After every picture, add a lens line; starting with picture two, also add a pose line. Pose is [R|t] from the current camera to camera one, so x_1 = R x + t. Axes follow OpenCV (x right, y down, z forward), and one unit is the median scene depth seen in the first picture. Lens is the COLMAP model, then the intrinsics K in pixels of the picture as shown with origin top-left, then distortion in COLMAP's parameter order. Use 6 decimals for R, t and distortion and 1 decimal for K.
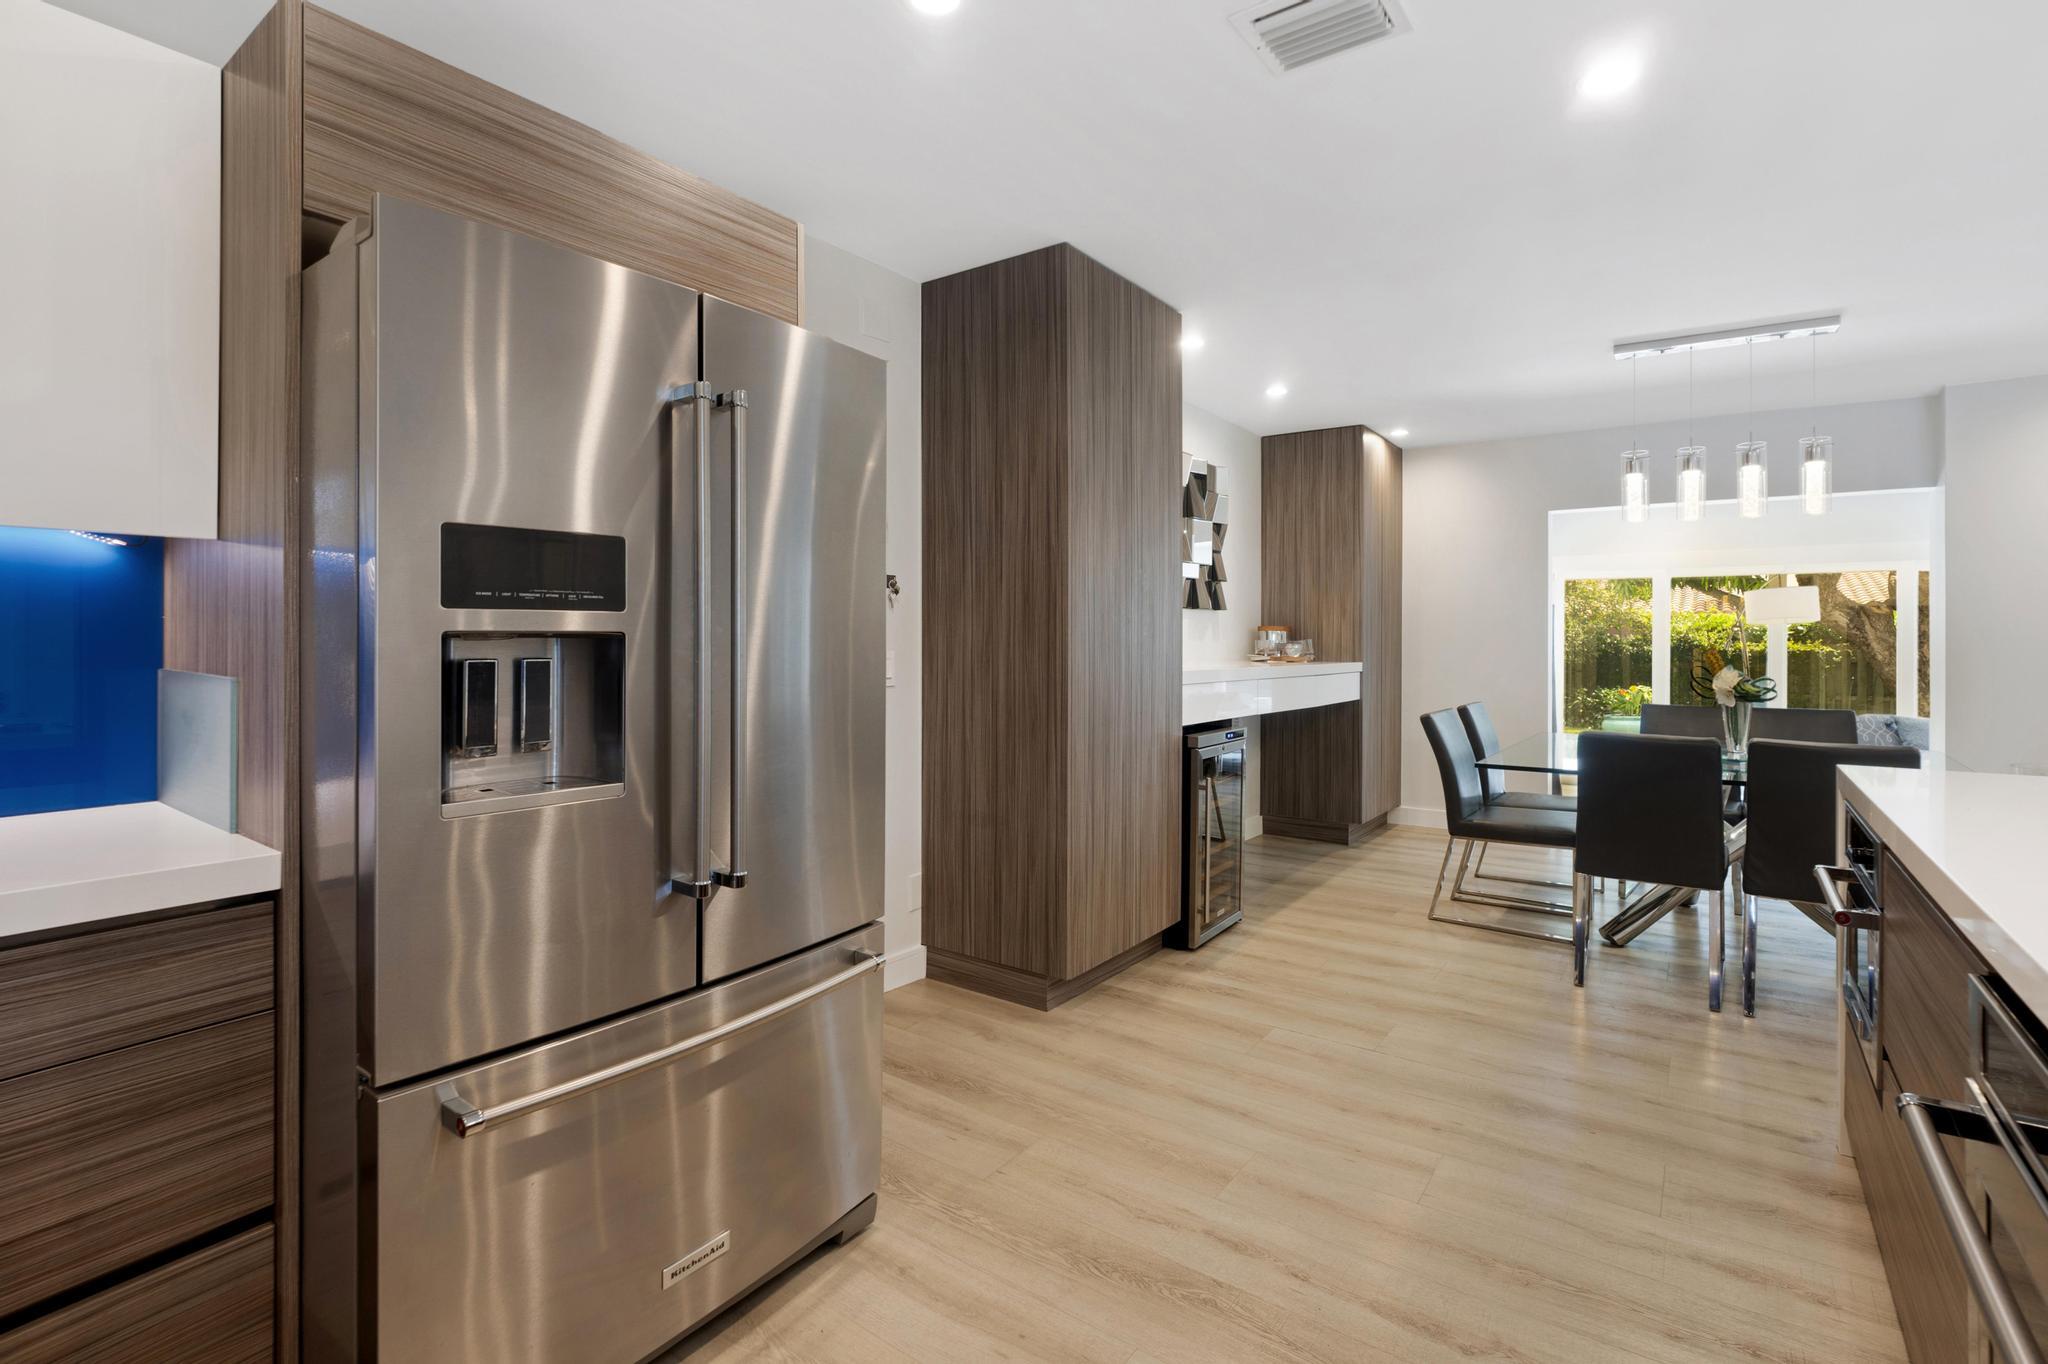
lens RADIAL K [[922.0, 0, 1024.7], [0, 922.0, 675.6], [0, 0, 1]] dist [-0.011941, 0.000037]
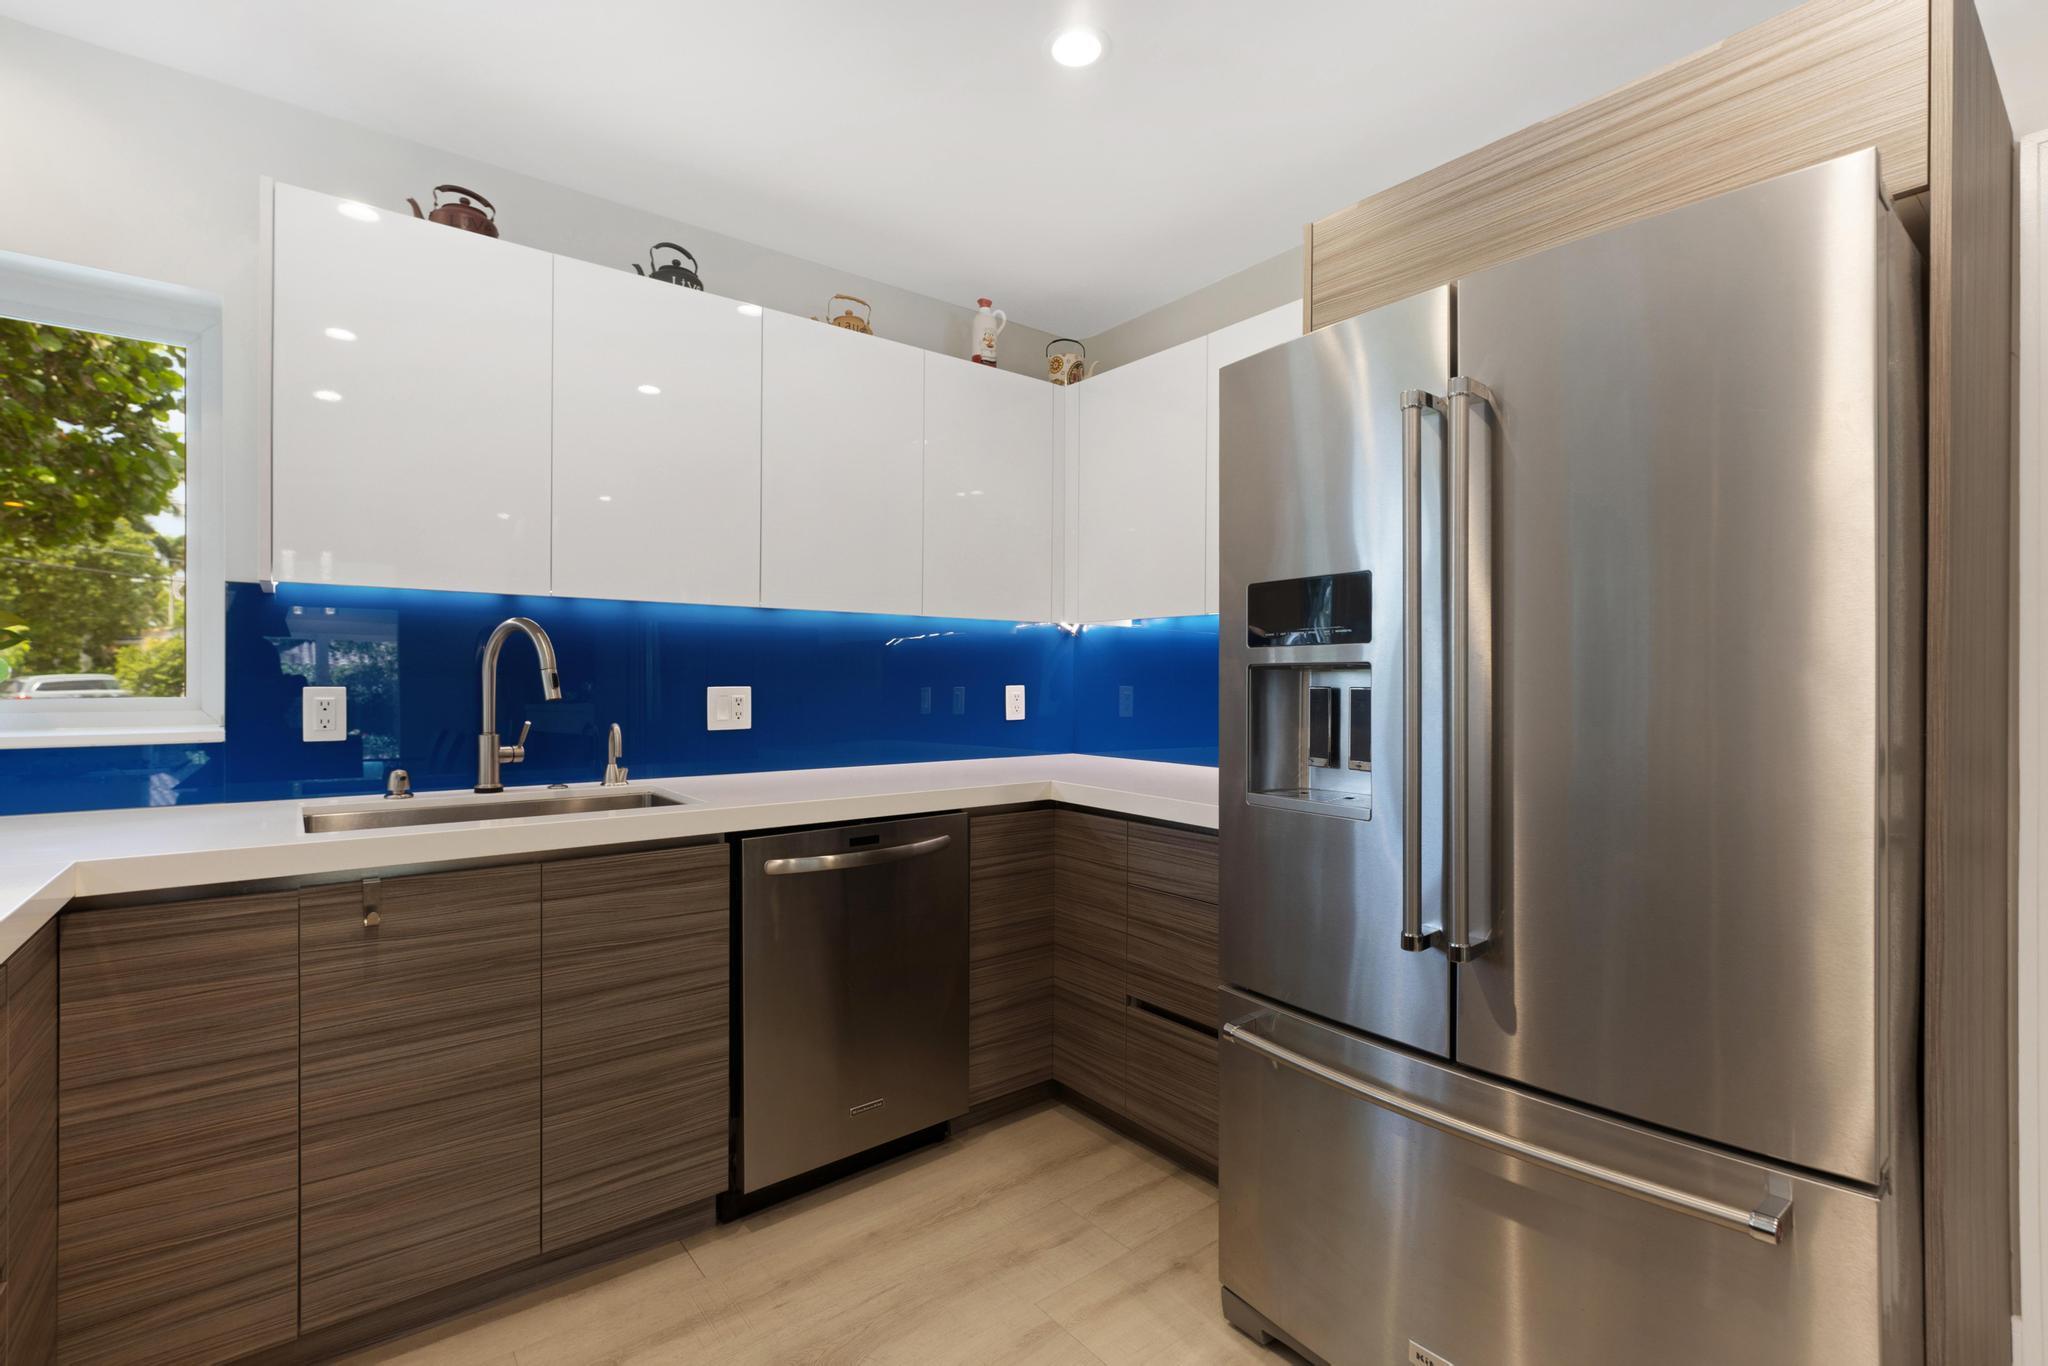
lens RADIAL K [[922.0, 0, 1024.7], [0, 922.0, 676.6], [0, 0, 1]] dist [-0.011941, 0.000037]
pose [[-0.251809, -0.000890, -0.967777, 0.336146], [-0.036108, 0.999312, 0.008476, -0.013733], [0.967103, 0.037079, -0.251668, 0.451736]]
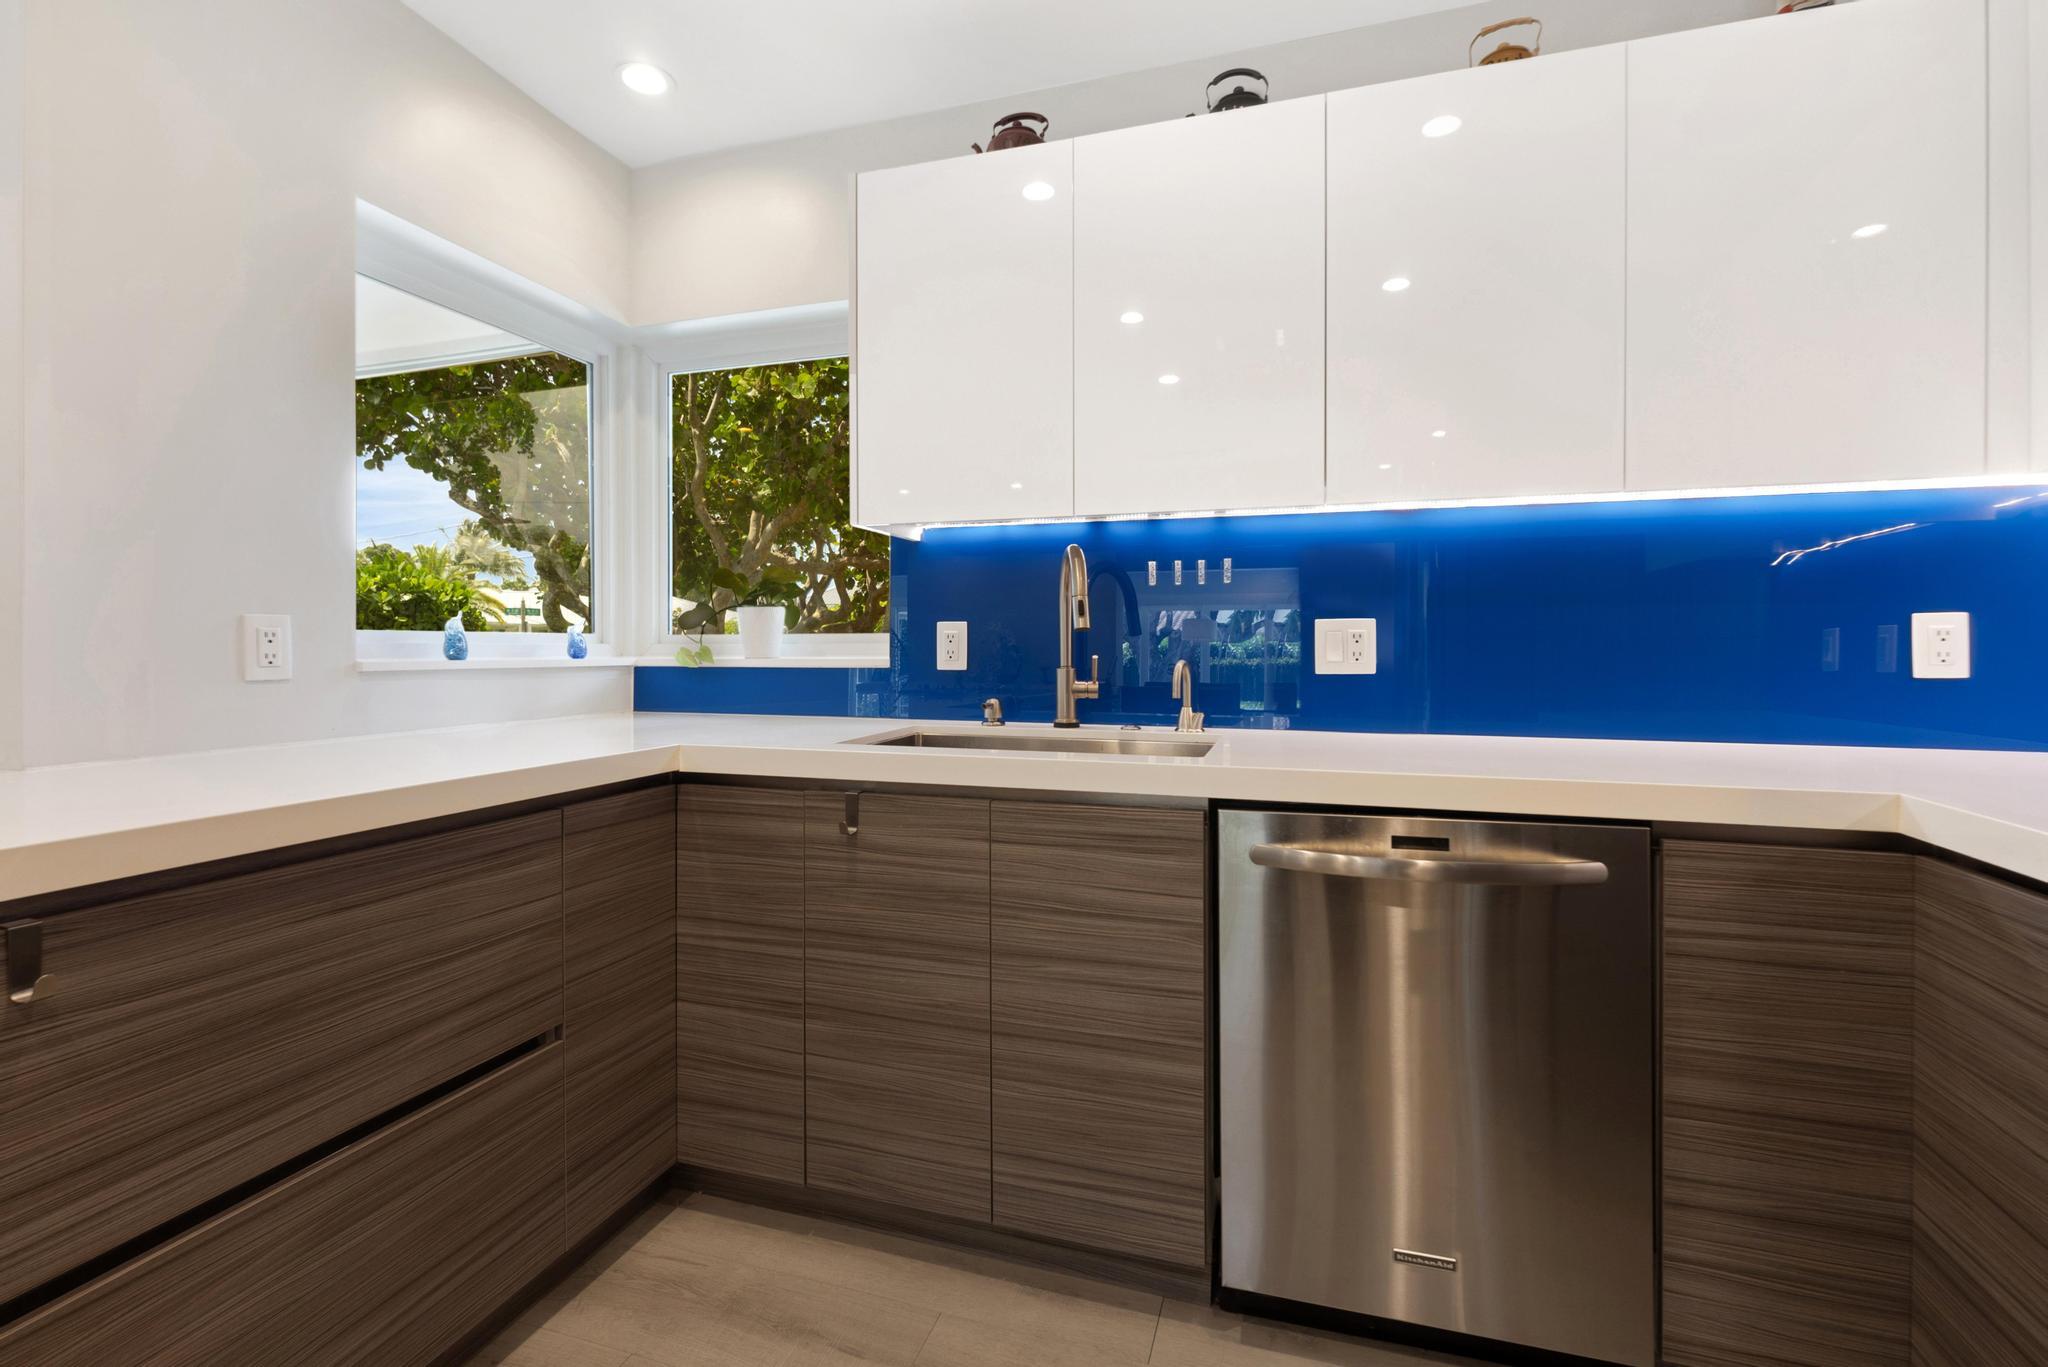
lens RADIAL K [[931.9, 0, 1003.6], [0, 931.9, 659.4], [0, 0, 1]] dist [0.002659, 0.000213]
pose [[-0.947598, 0.008505, -0.319351, -0.017814], [-0.007101, 0.998838, 0.047673, 0.015434], [0.319385, 0.047442, -0.946437, 0.532933]]
